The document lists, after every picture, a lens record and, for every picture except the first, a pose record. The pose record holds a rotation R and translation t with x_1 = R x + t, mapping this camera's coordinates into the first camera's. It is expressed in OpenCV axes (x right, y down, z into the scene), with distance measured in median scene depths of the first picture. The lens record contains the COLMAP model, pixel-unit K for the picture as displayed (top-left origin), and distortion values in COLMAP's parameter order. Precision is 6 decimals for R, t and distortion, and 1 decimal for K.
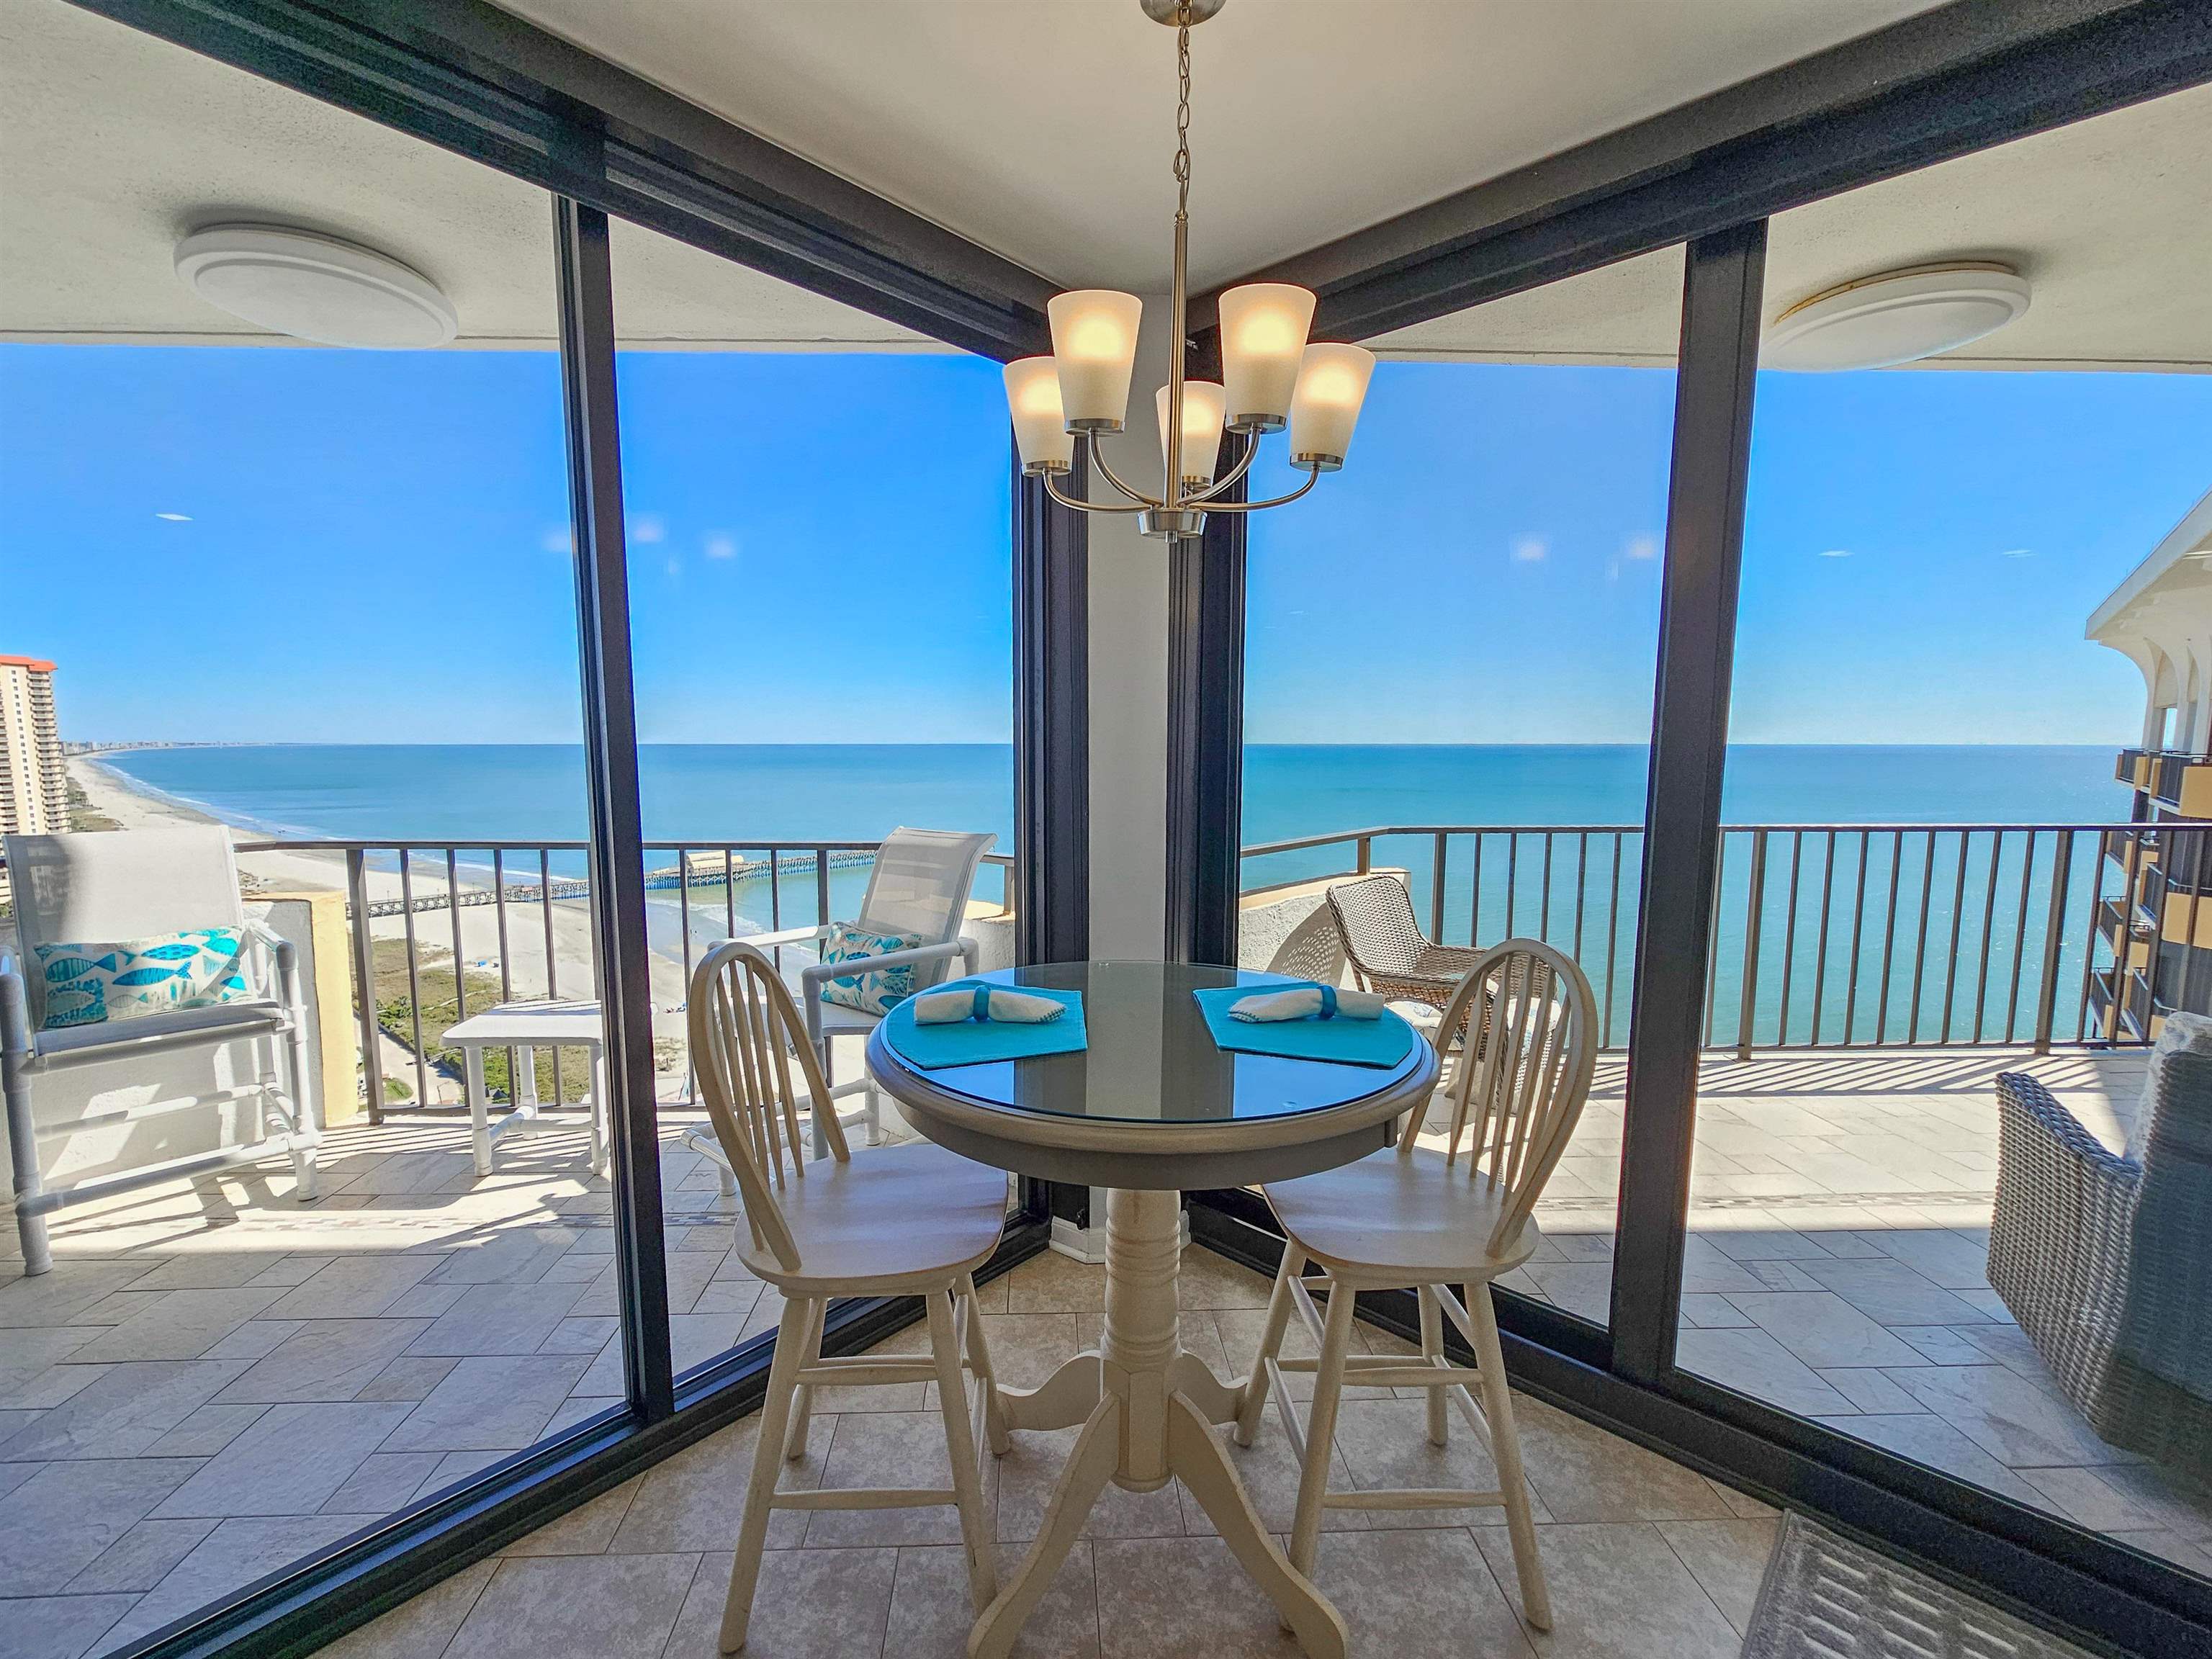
lens RADIAL K [[941.0, 0, 1090.9], [0, 941.0, 852.7], [0, 0, 1]] dist [-0.000503, 0.000125]
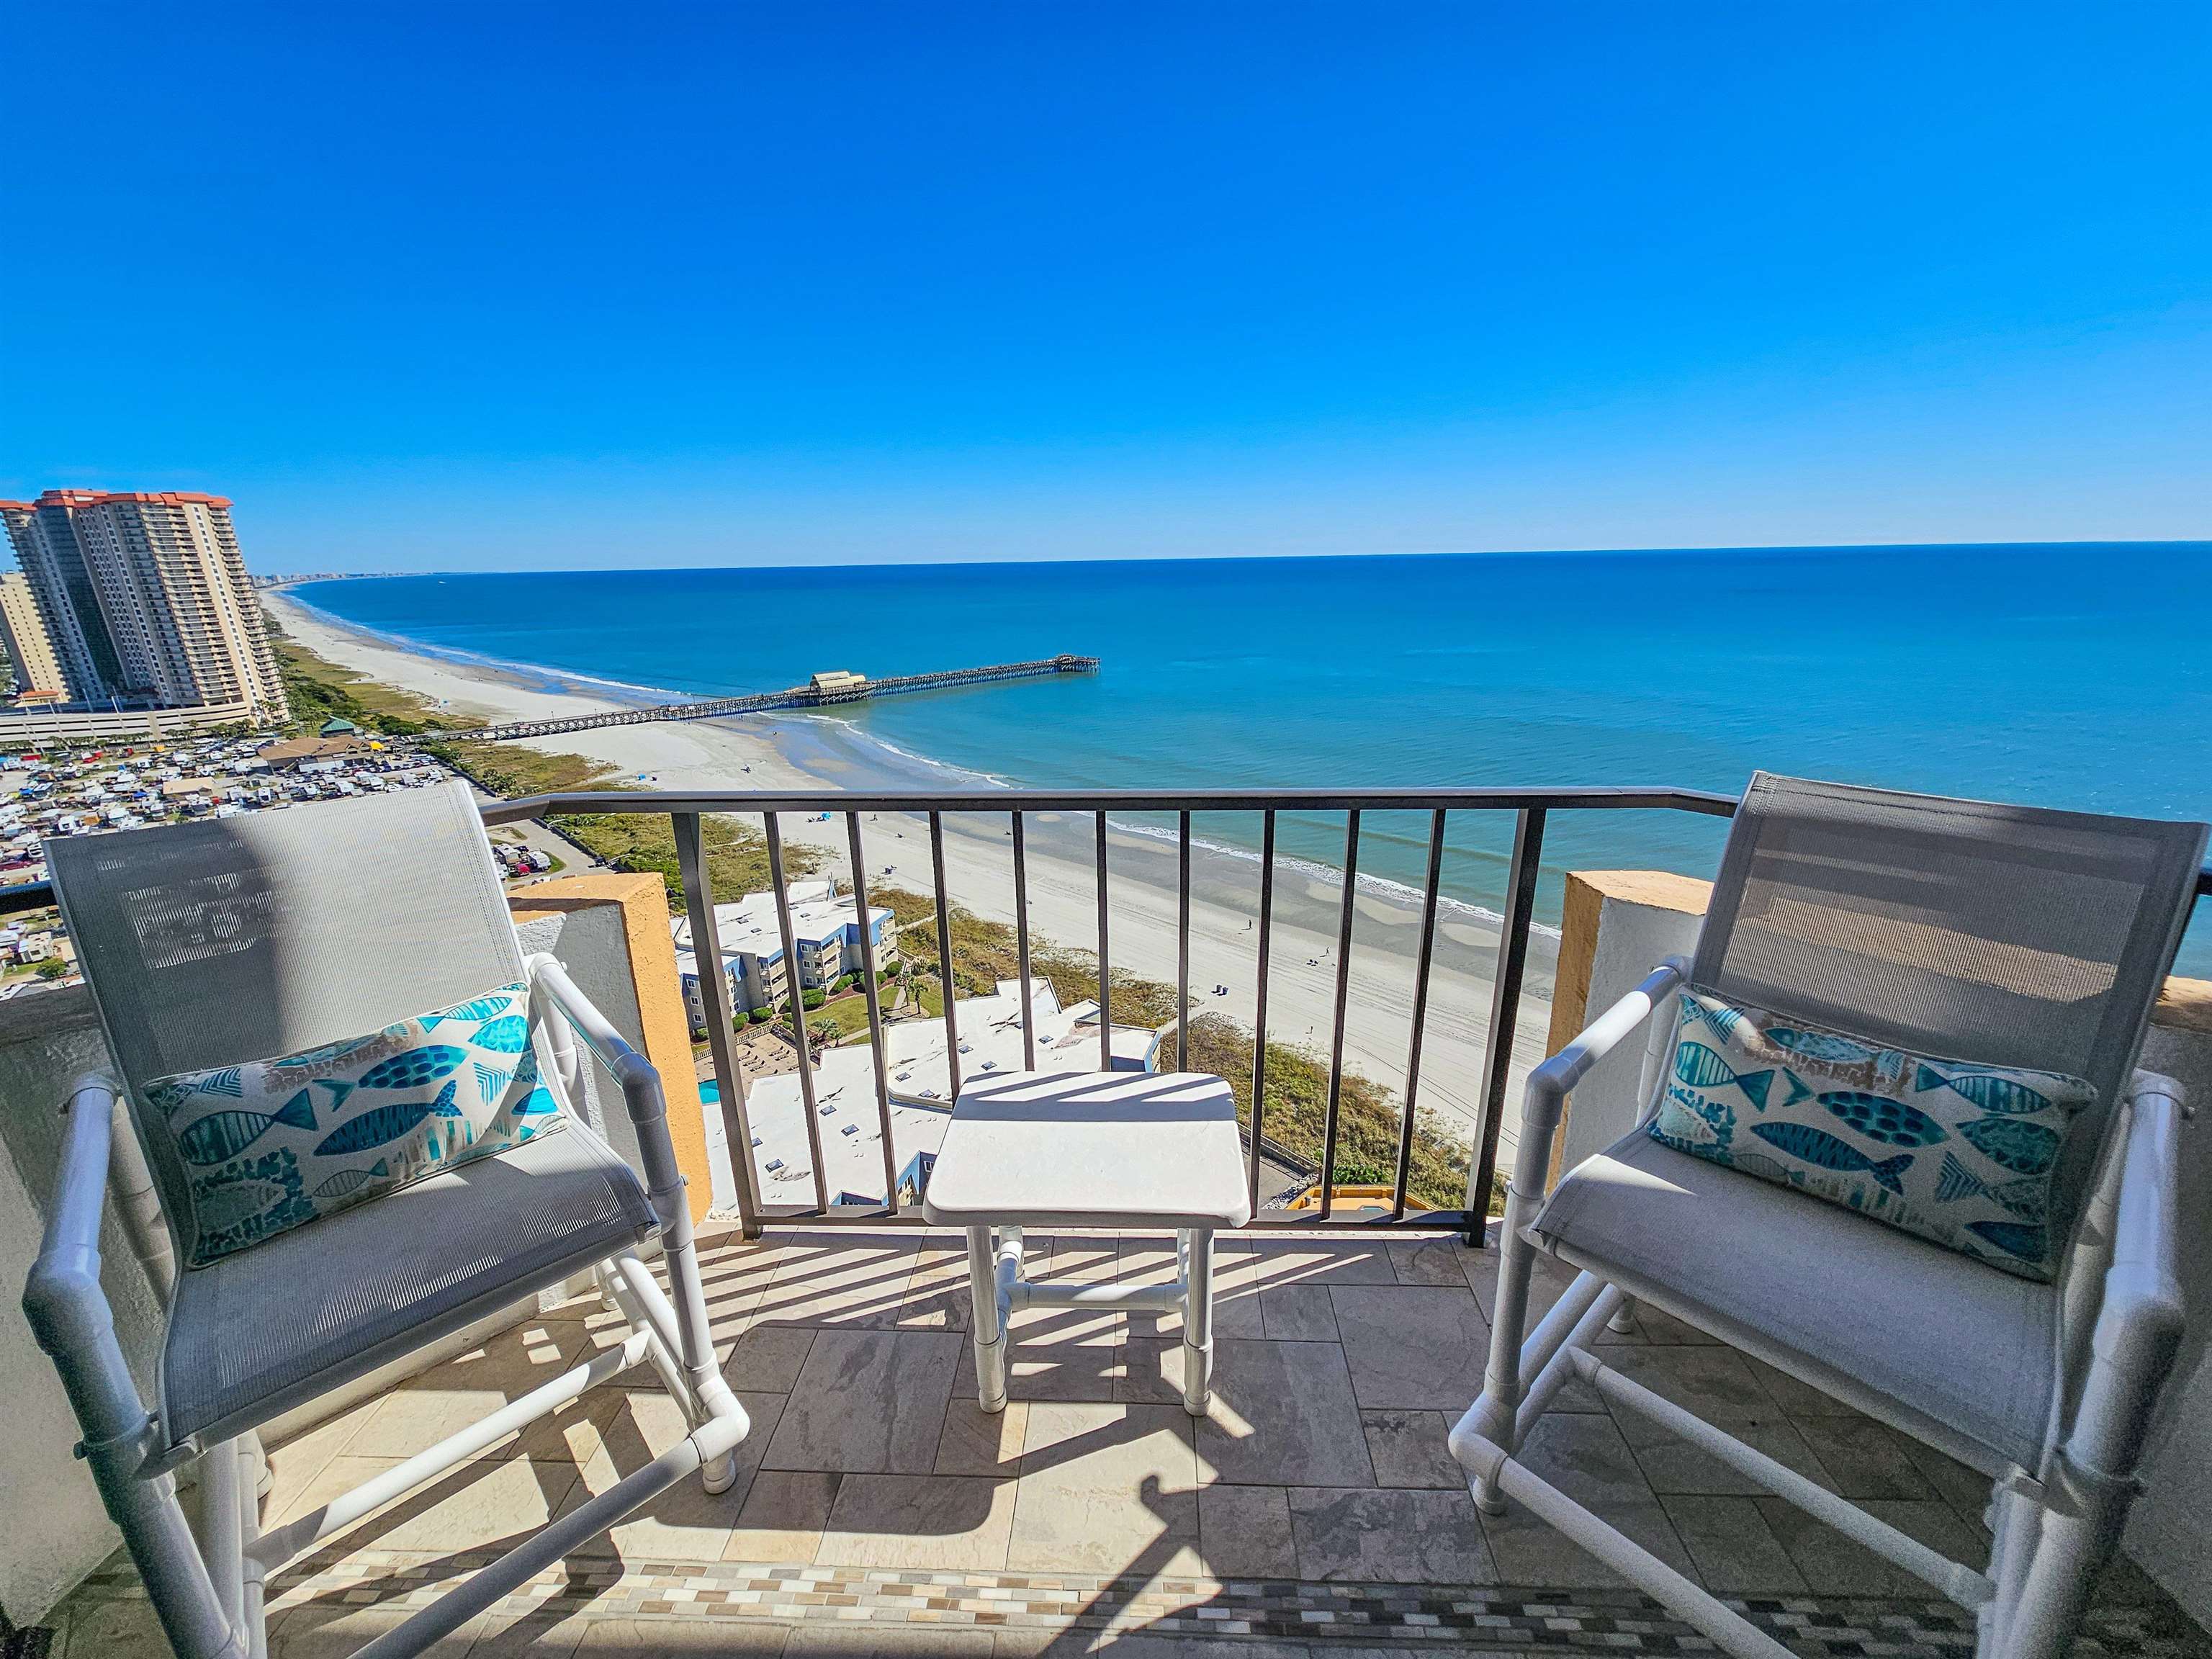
lens RADIAL K [[891.3, 0, 1128.4], [0, 891.3, 843.7], [0, 0, 1]] dist [-0.005159, -0.000001]
pose [[0.997511, 0.004558, -0.070357, -0.553083], [0.009070, 0.981321, 0.192163, -0.092609], [0.069919, -0.192323, 0.978838, 0.573294]]
